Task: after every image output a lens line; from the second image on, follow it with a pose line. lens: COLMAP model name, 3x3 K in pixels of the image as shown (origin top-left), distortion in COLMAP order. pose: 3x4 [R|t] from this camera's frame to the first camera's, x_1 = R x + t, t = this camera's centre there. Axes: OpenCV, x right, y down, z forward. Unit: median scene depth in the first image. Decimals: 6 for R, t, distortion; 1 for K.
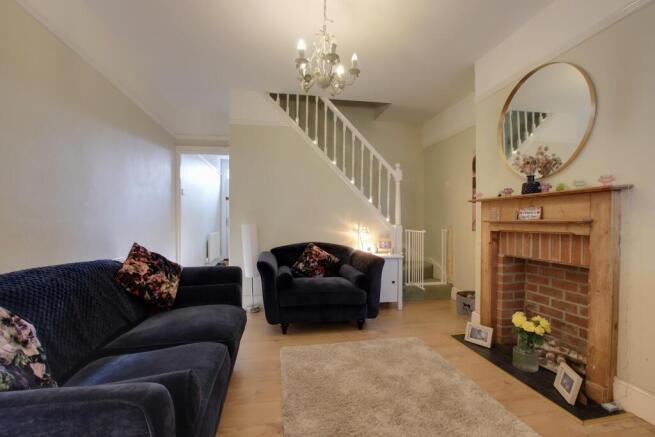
lens RADIAL K [[304.2, 0, 327.7], [0, 304.2, 219.8], [0, 0, 1]] dist [-0.001463, -0.000054]
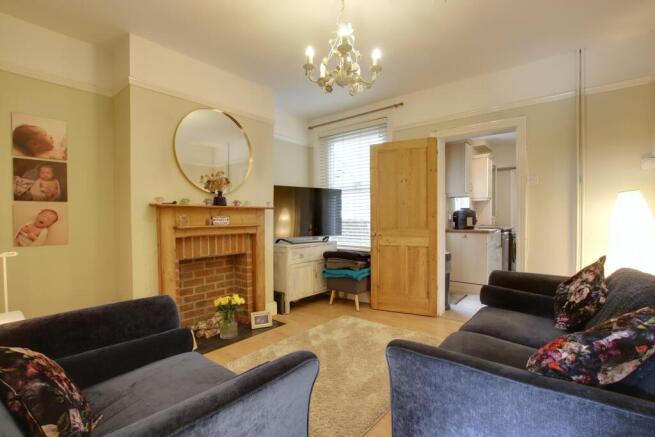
lens RADIAL K [[304.2, 0, 327.8], [0, 304.2, 219.2], [0, 0, 1]] dist [-0.001463, -0.000054]
pose [[-0.636821, 0.000966, 0.771011, -0.644477], [0.005624, 0.999978, 0.003393, -0.029033], [-0.770991, 0.006497, -0.636813, 1.483522]]
